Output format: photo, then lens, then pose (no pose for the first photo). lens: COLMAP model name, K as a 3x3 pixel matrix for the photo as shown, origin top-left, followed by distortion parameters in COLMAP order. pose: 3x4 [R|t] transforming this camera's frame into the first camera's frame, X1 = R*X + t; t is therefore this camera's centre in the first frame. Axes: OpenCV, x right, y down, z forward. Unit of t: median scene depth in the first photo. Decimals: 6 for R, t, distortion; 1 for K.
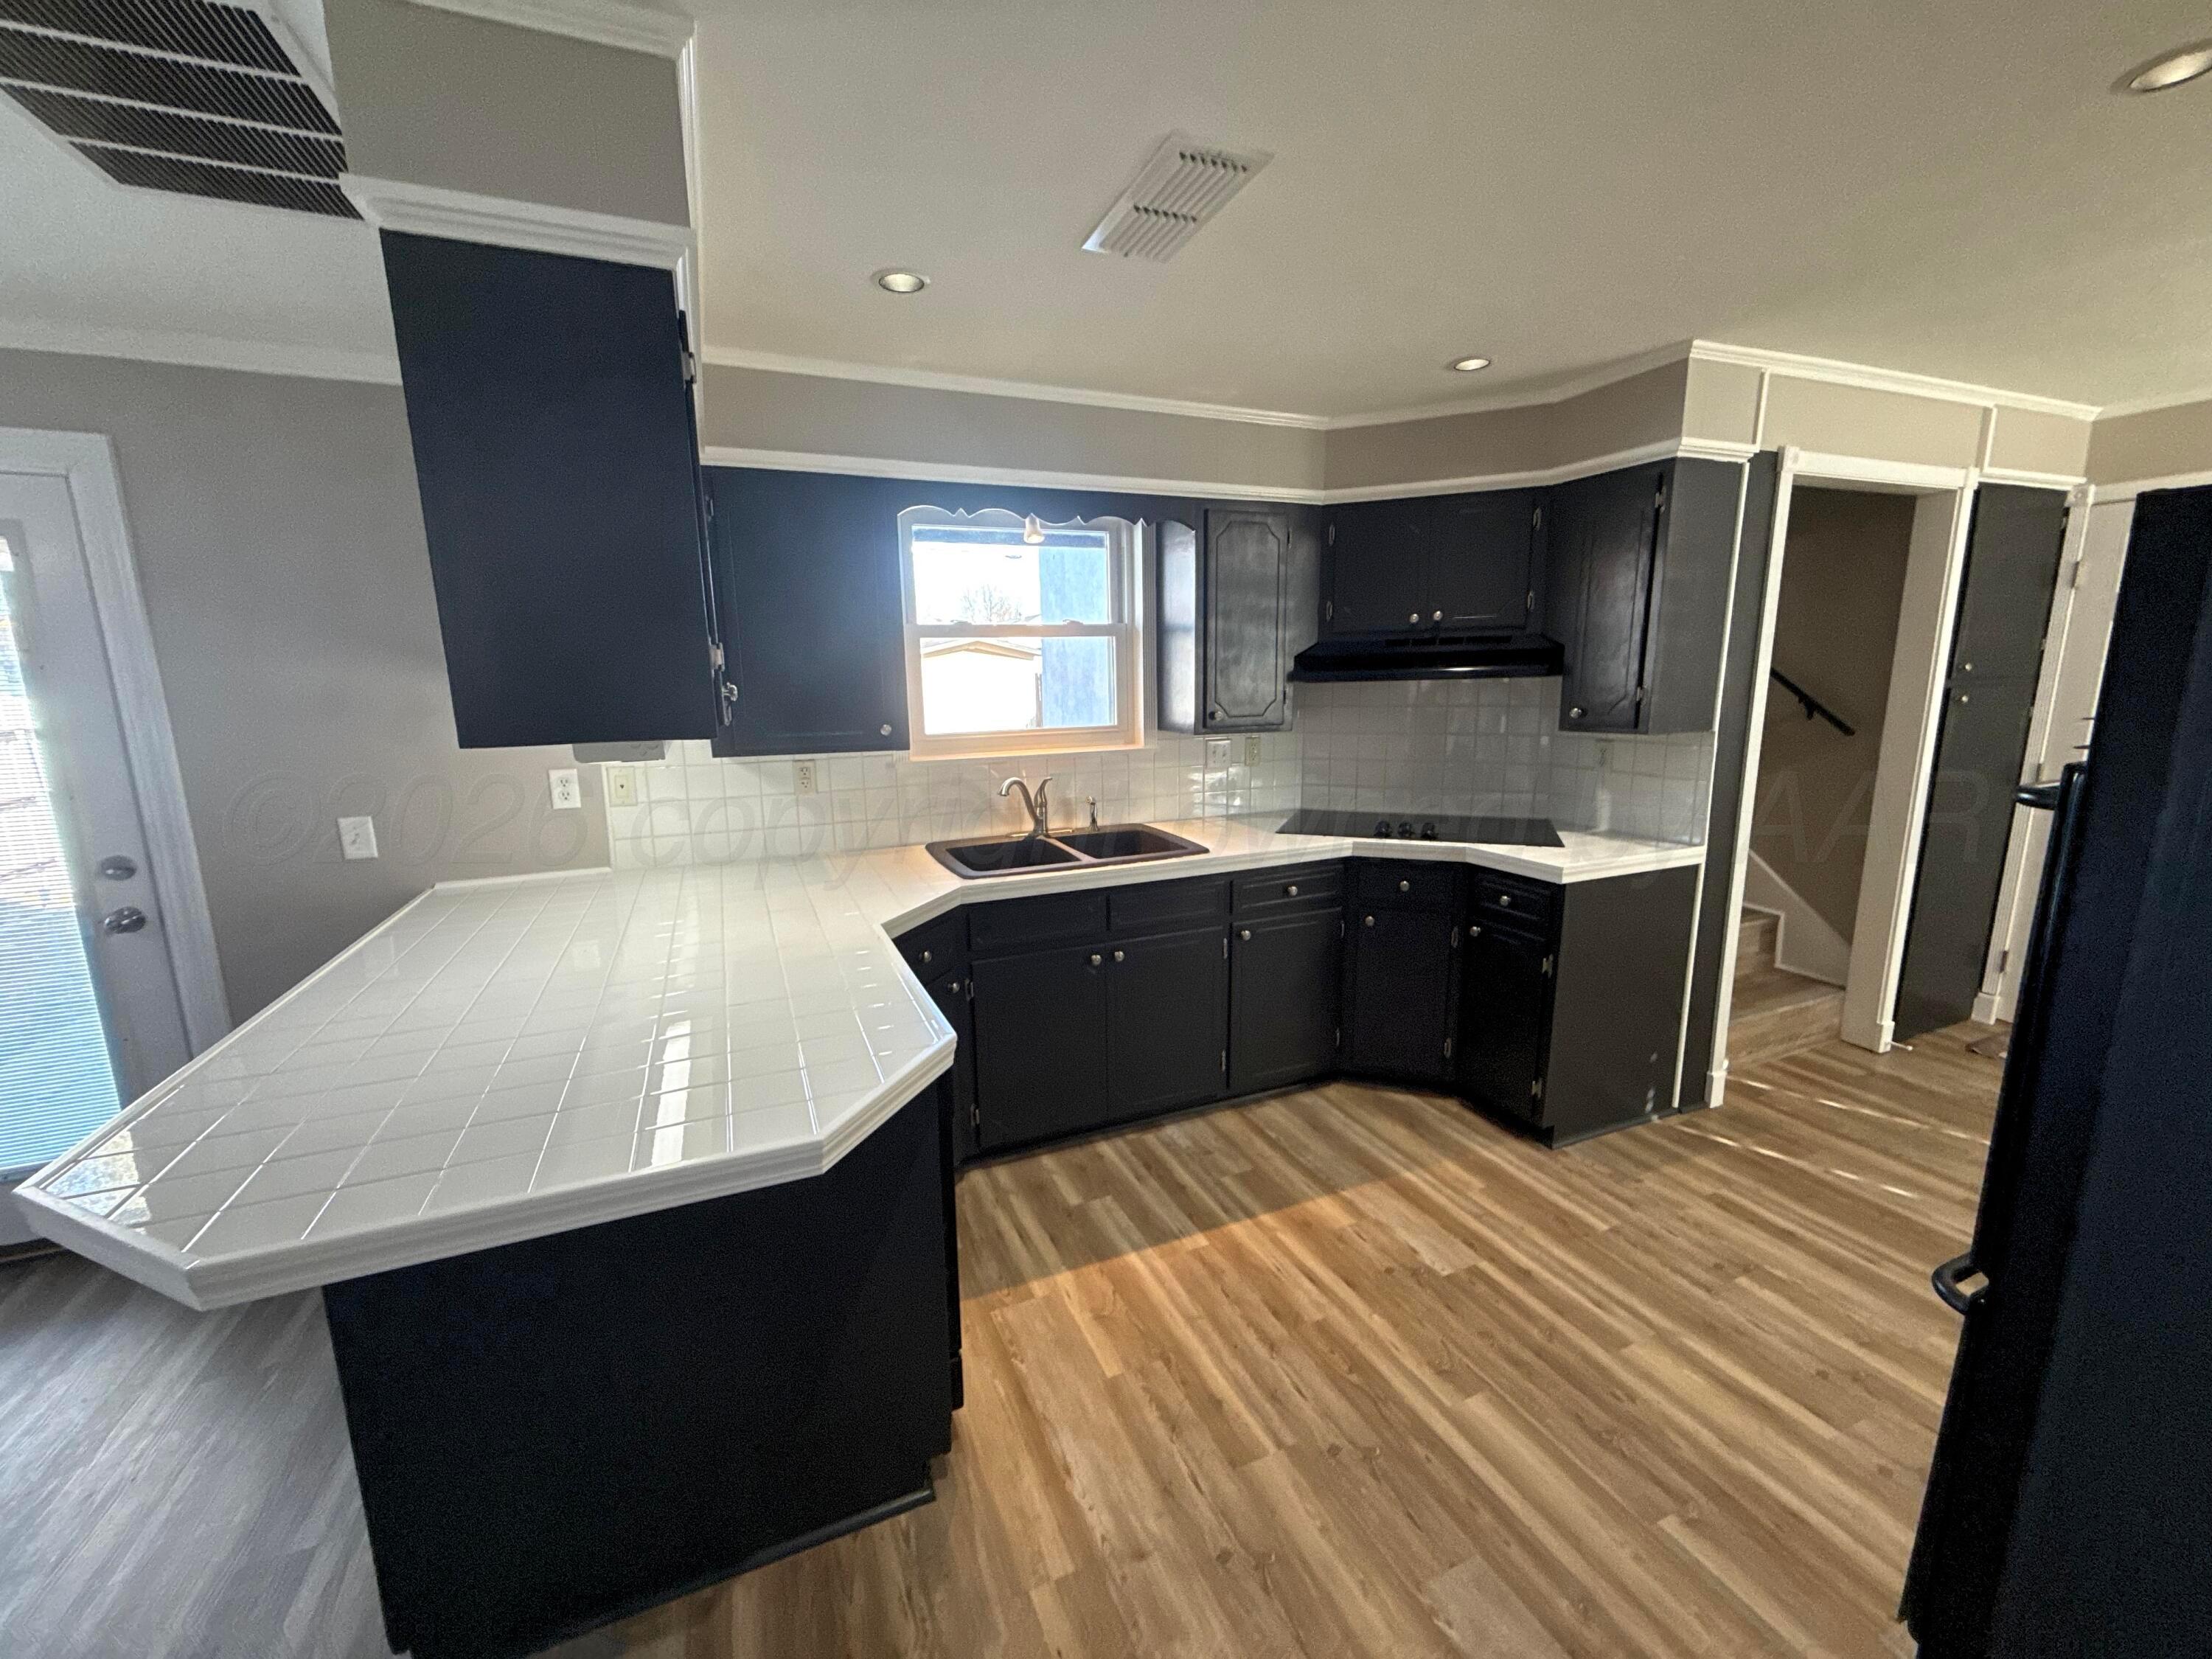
lens RADIAL K [[899.8, 0, 1106.0], [0, 899.8, 829.5], [0, 0, 1]] dist [0.007481, -0.000275]
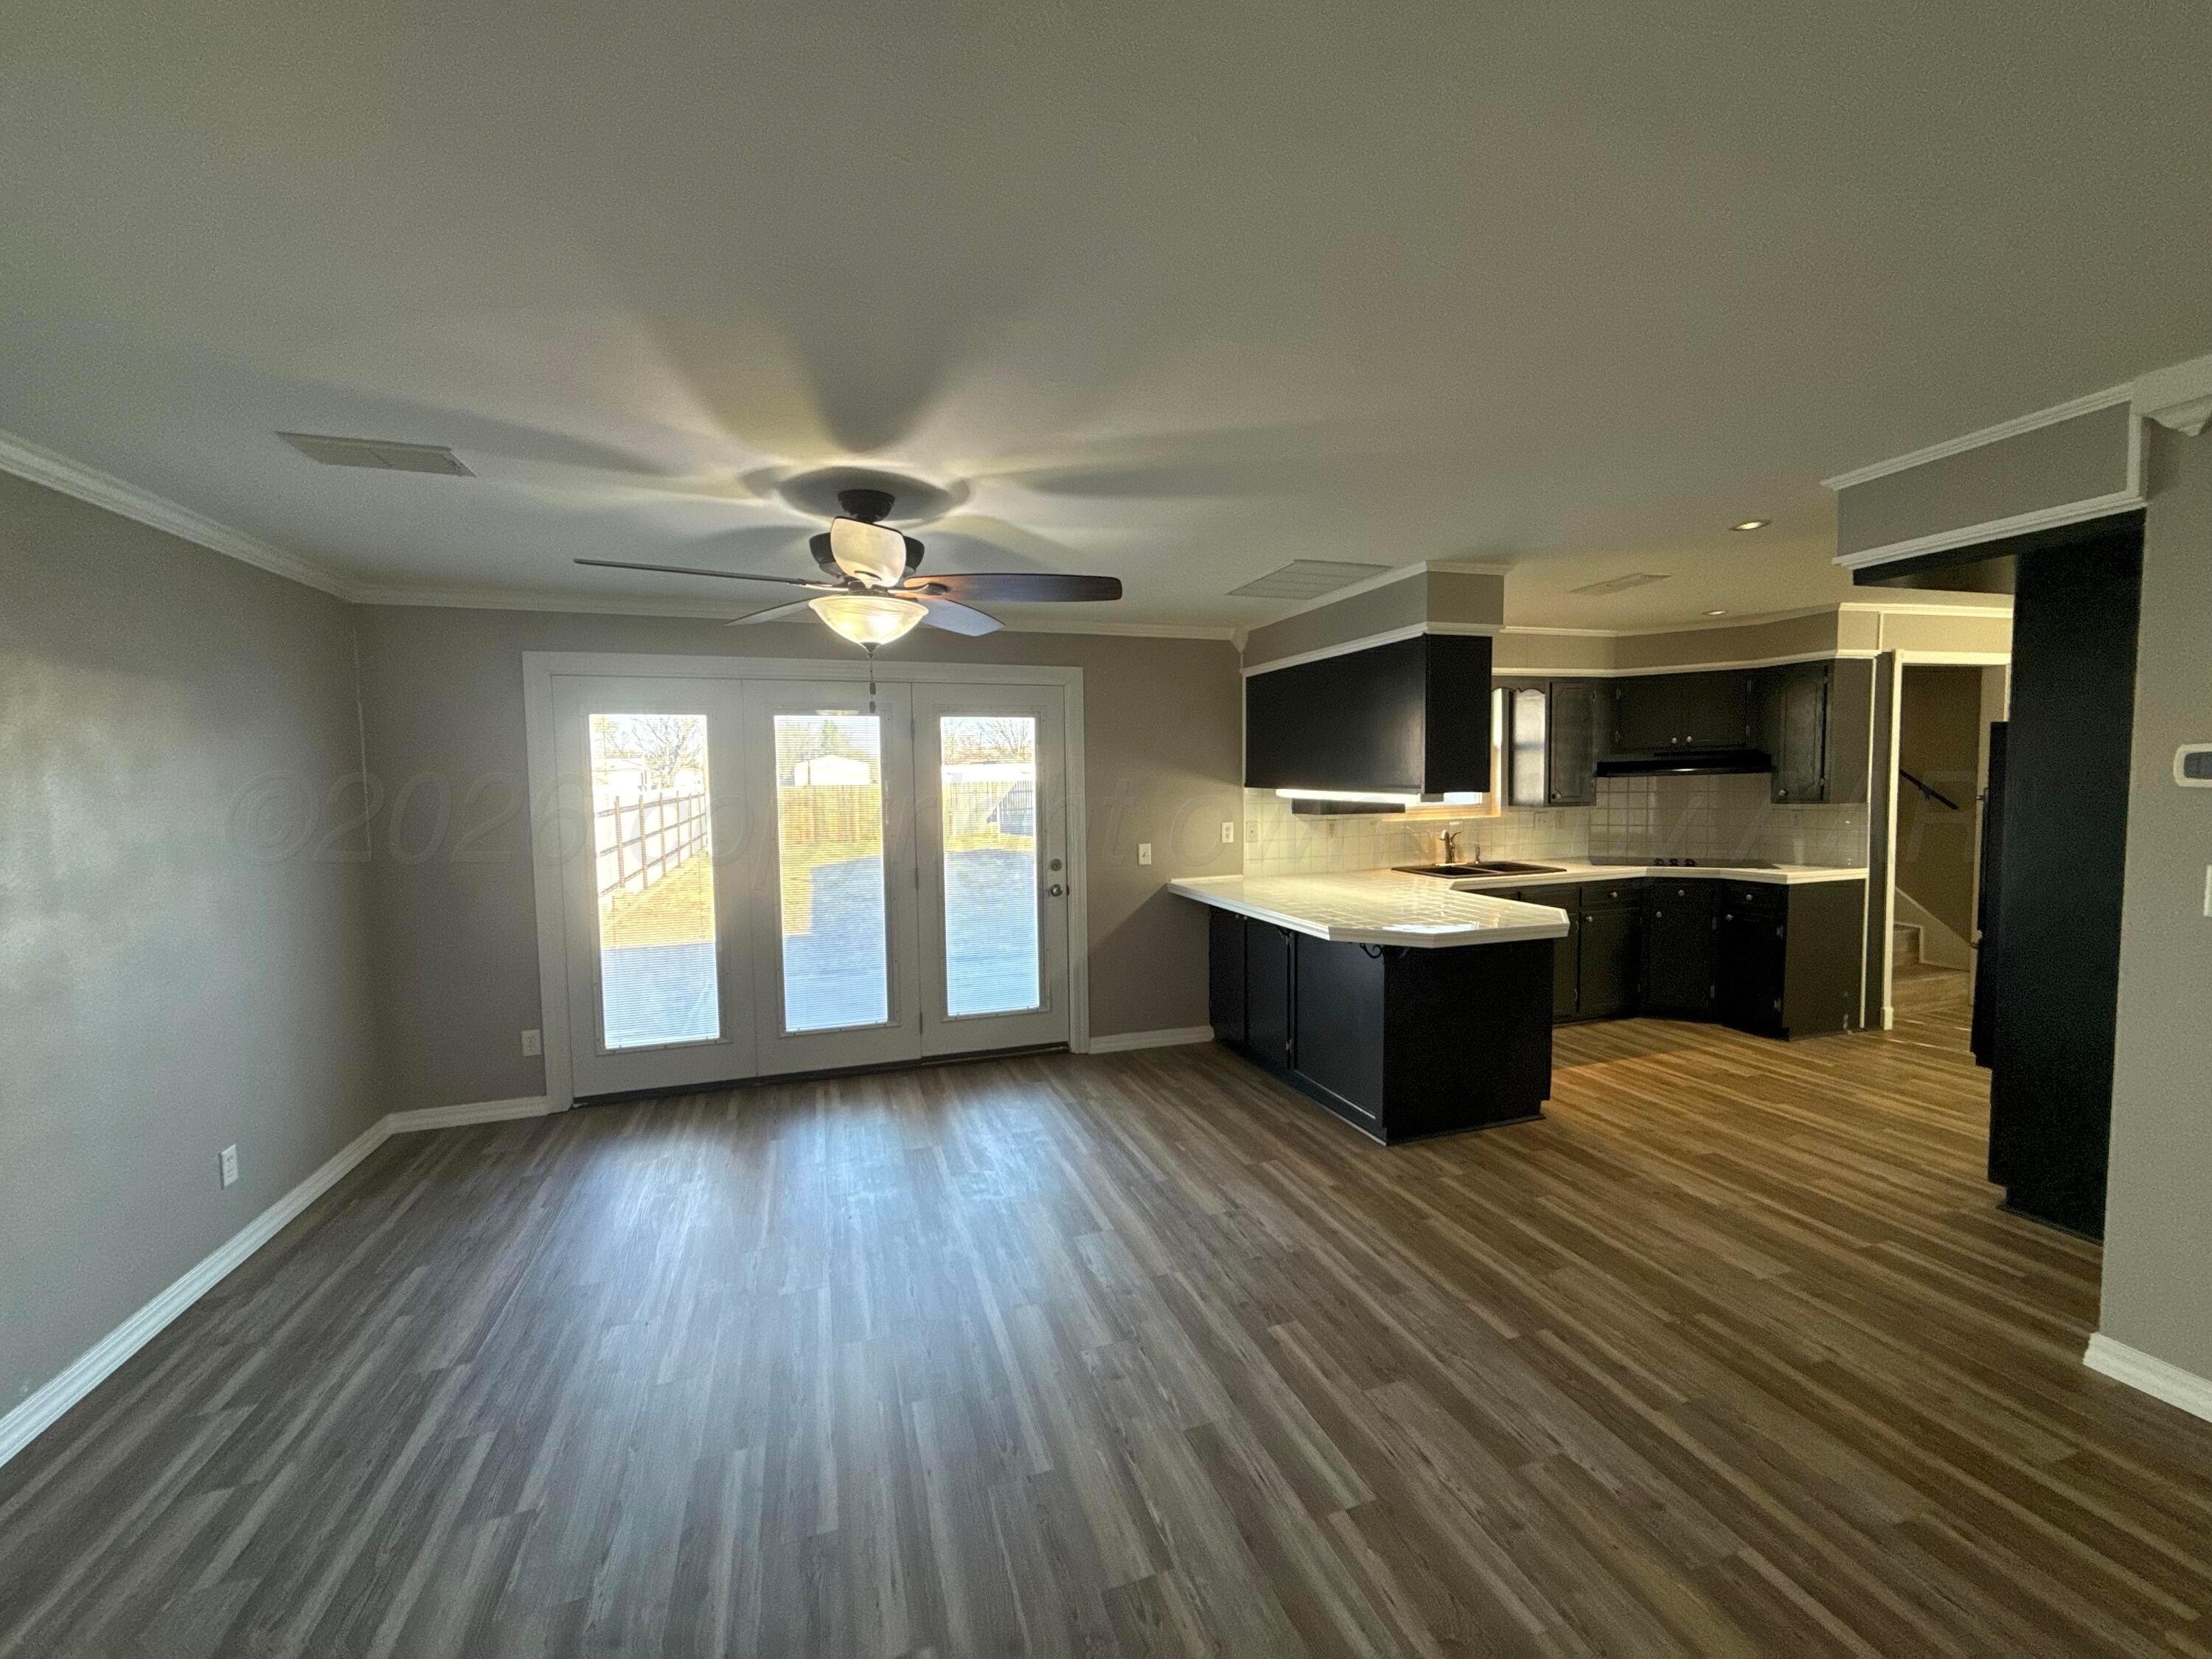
lens RADIAL K [[899.8, 0, 1106.0], [0, 899.8, 829.5], [0, 0, 1]] dist [0.007481, -0.000275]
pose [[0.996013, 0.000766, -0.089205, -0.651712], [-0.011573, 0.992623, -0.120689, 0.173698], [0.088455, 0.121240, 0.988674, -0.873124]]
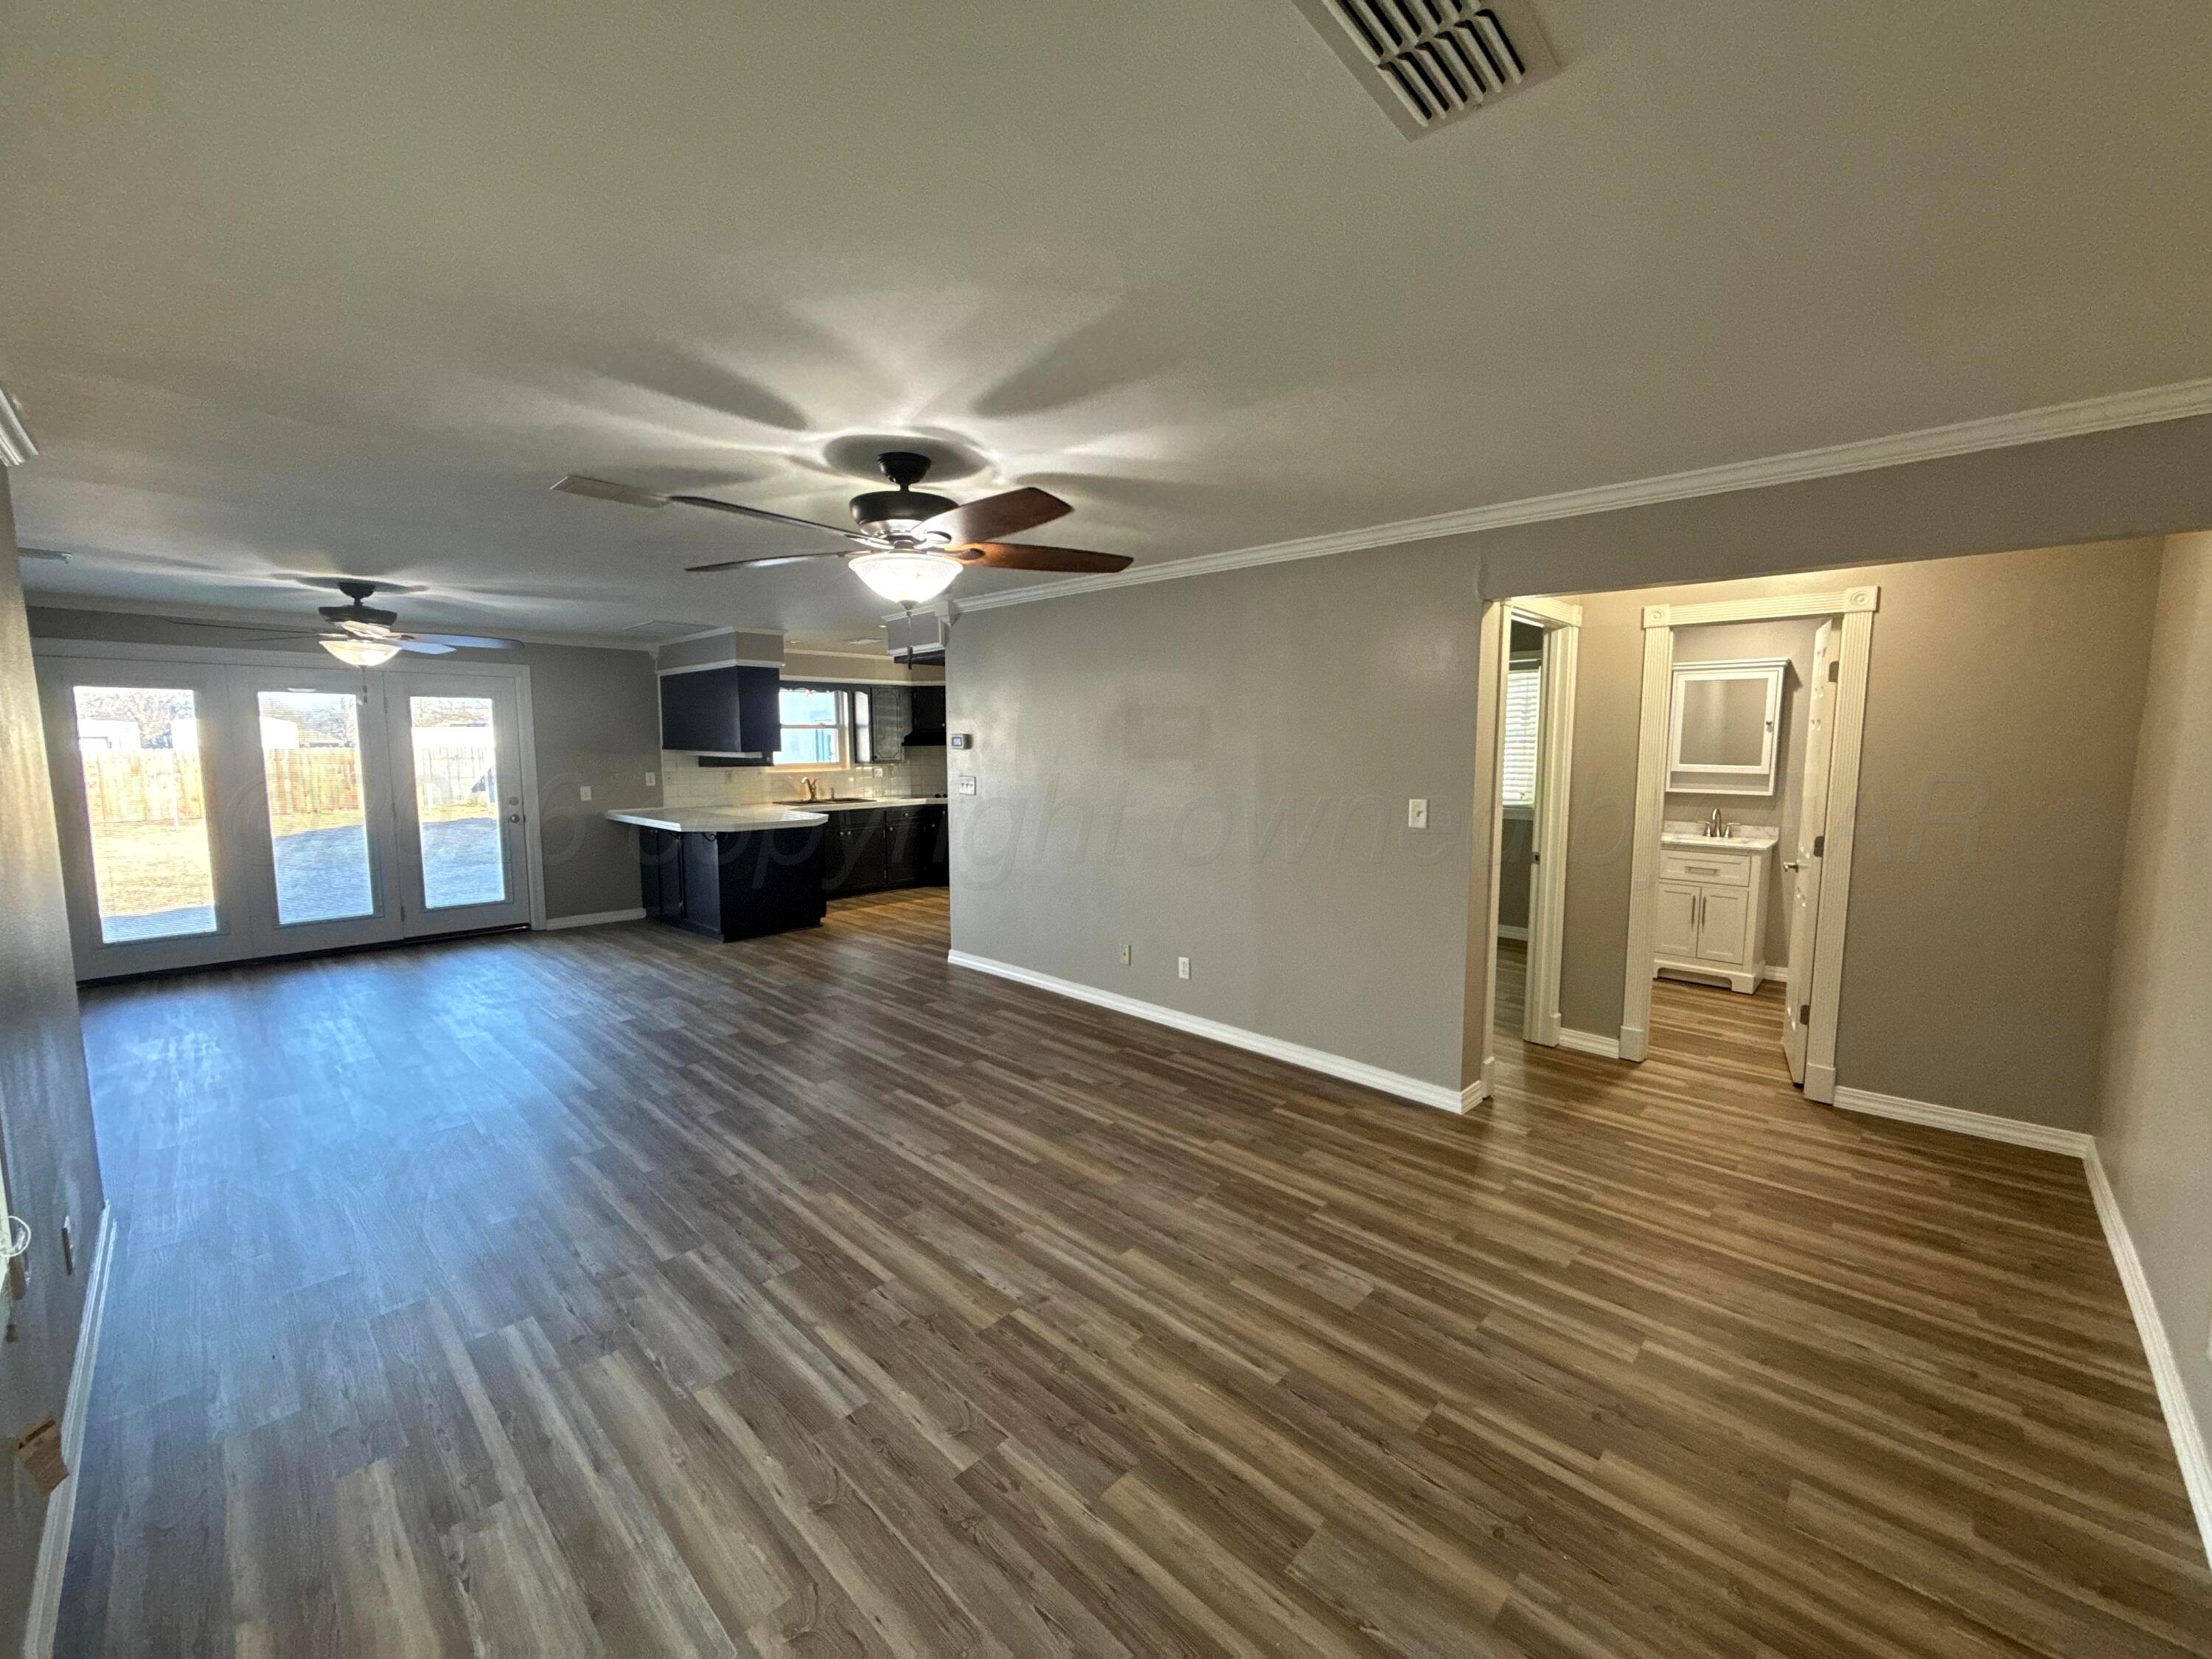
lens RADIAL K [[880.9, 0, 1106.0], [0, 880.9, 829.5], [0, 0, 1]] dist [-0.004115, -0.000306]
pose [[0.921479, -0.026952, 0.387492, -0.333603], [0.060034, 0.995485, -0.073522, 0.392508], [-0.383761, 0.091012, 0.918937, -2.042026]]
